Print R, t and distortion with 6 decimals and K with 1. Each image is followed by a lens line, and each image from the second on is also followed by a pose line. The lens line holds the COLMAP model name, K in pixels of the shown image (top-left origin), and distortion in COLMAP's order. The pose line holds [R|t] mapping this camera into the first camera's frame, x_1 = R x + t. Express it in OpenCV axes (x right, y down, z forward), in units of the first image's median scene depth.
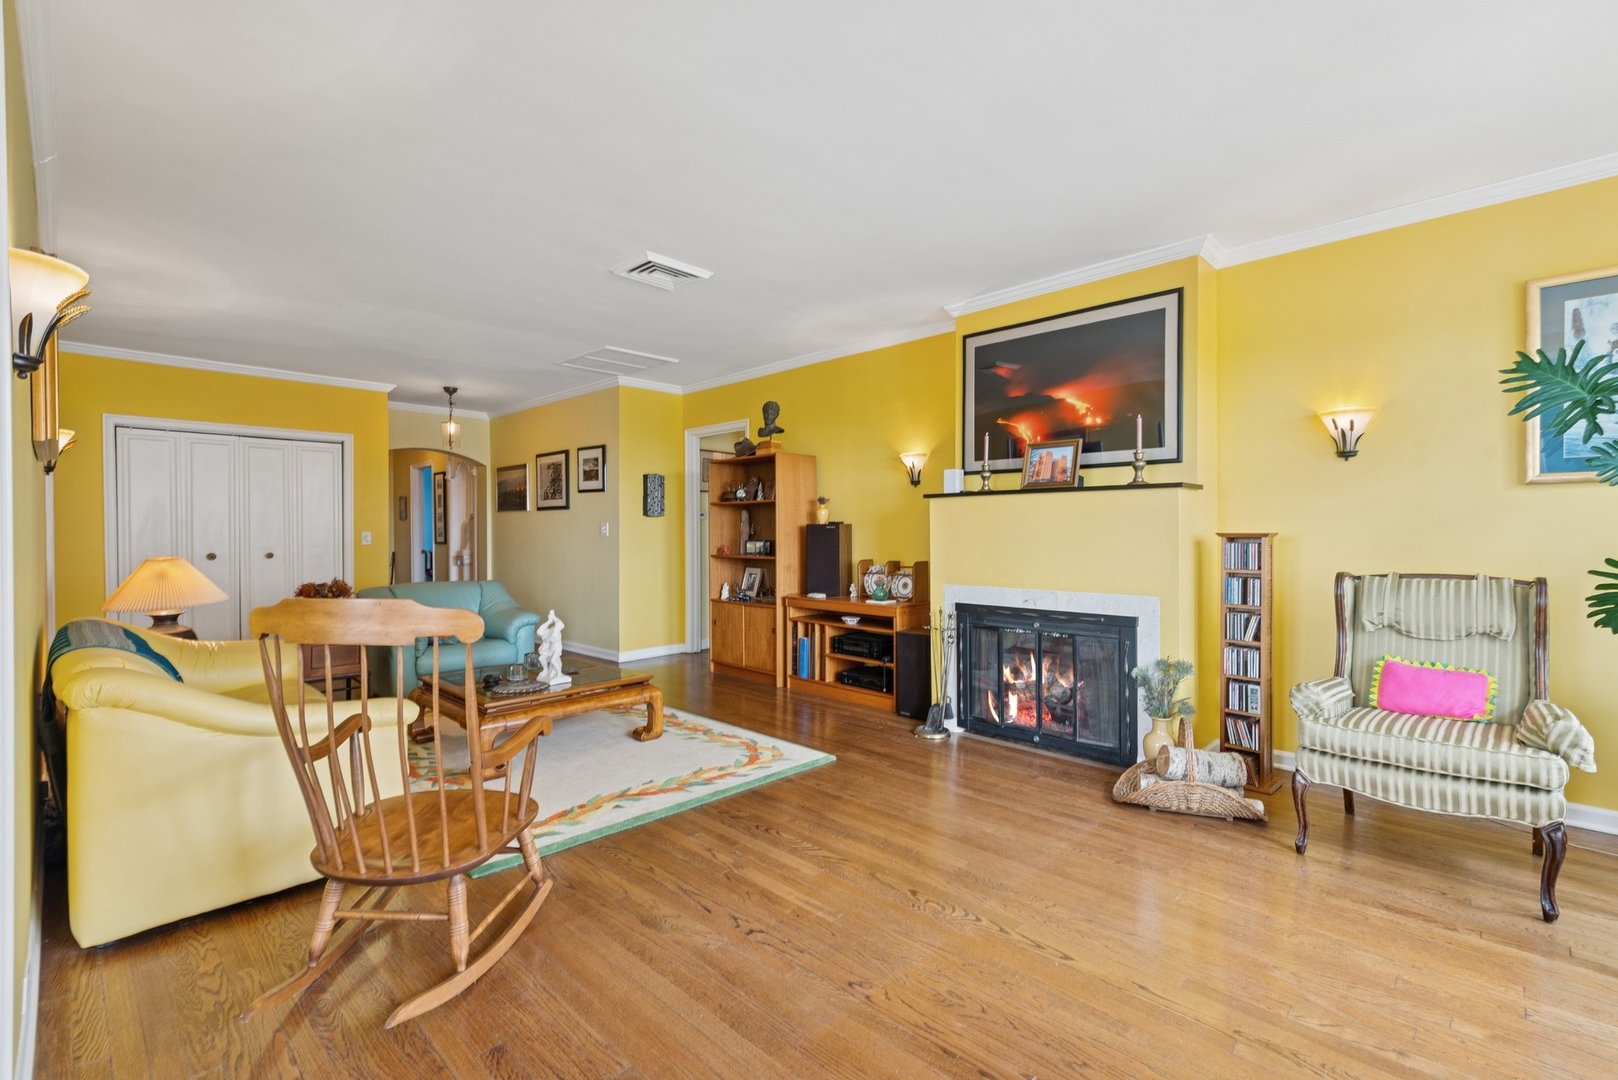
lens RADIAL K [[712.7, 0, 799.3], [0, 712.7, 537.1], [0, 0, 1]] dist [0.002787, 0.000012]
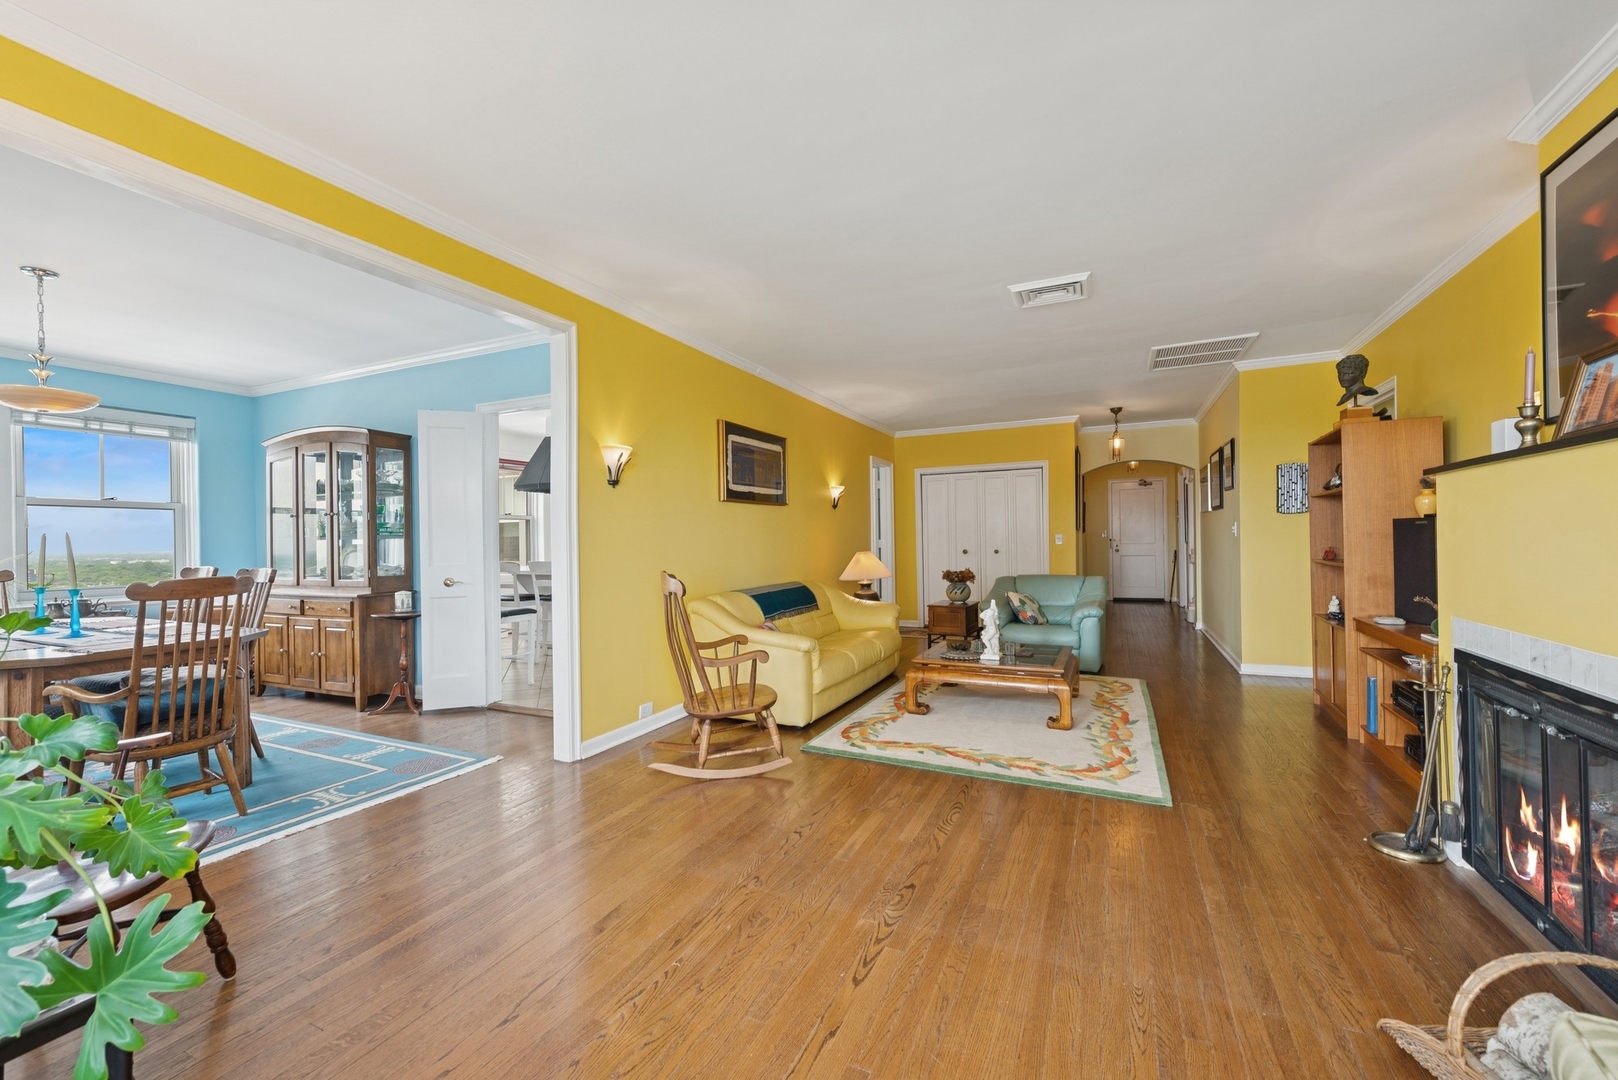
lens RADIAL K [[646.5, 0, 799.8], [0, 646.5, 535.5], [0, 0, 1]] dist [-0.001328, -0.000380]
pose [[0.317870, -0.008728, -0.948094, 0.647839], [0.006961, 0.999952, -0.006871, -0.001864], [0.948109, -0.004415, 0.317916, 0.360840]]
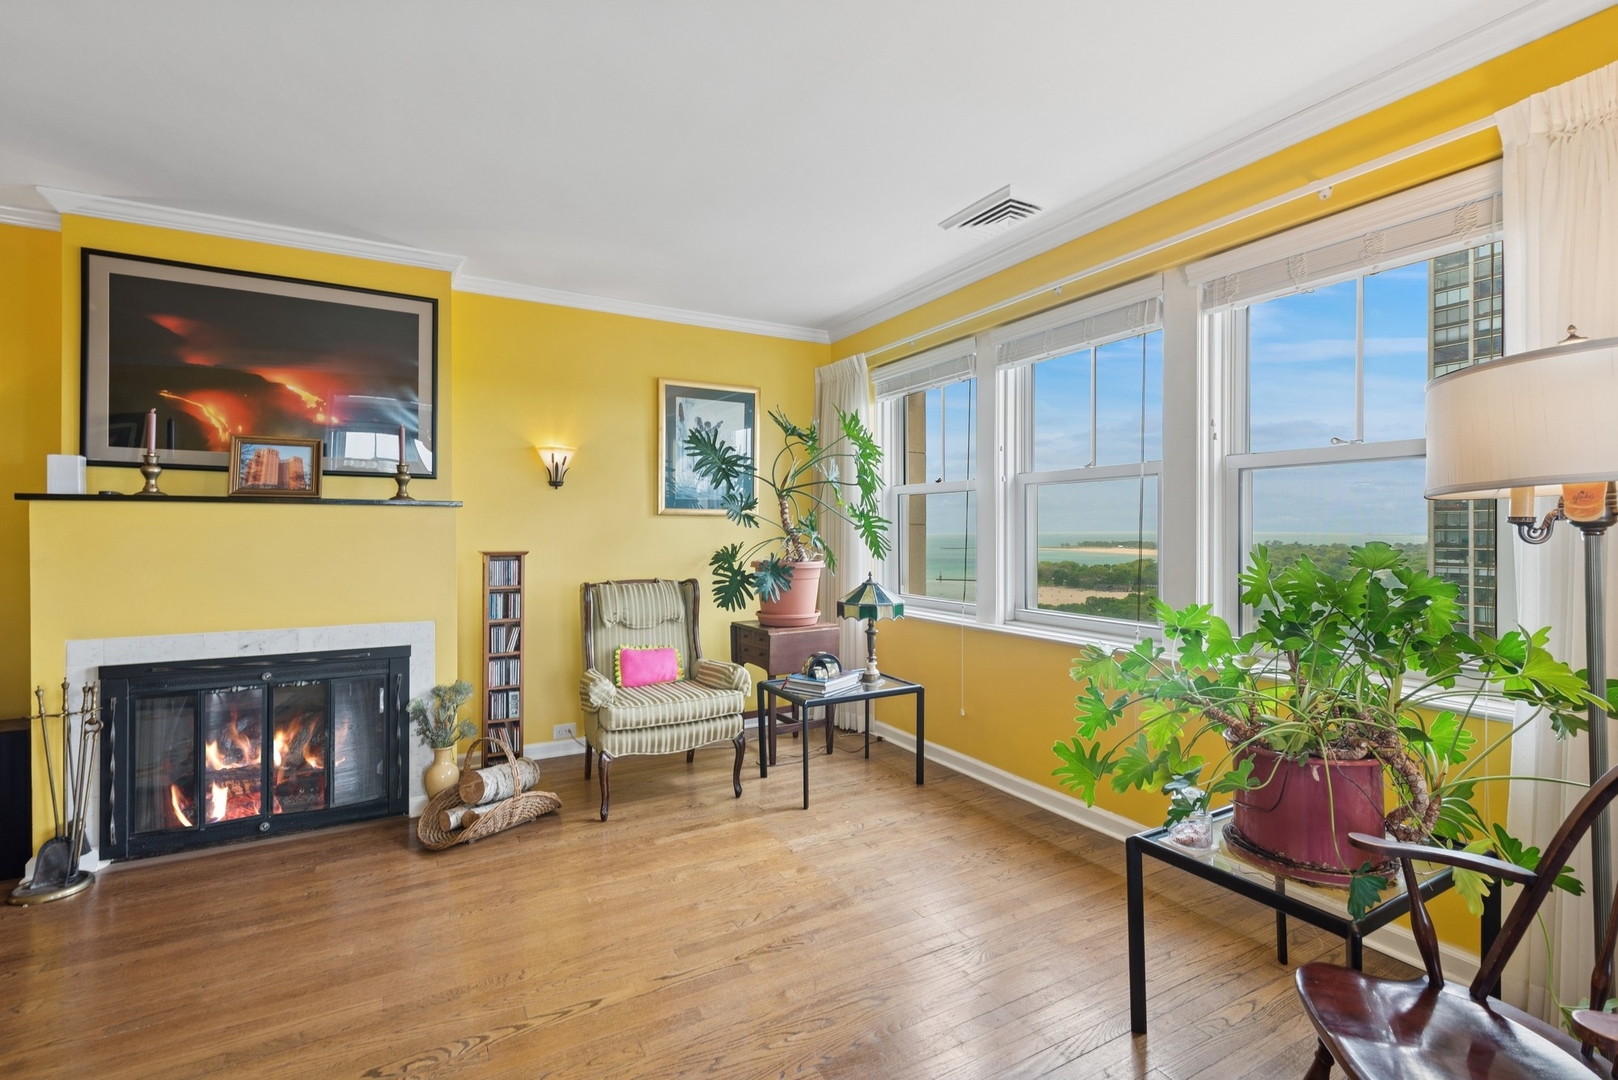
lens RADIAL K [[720.7, 0, 813.3], [0, 720.7, 530.9], [0, 0, 1]] dist [0.000873, 0.000141]
pose [[0.265261, 0.004942, 0.964164, -0.272235], [0.007772, 0.999943, -0.007264, -0.023101], [-0.964145, 0.009420, 0.265207, 0.247088]]
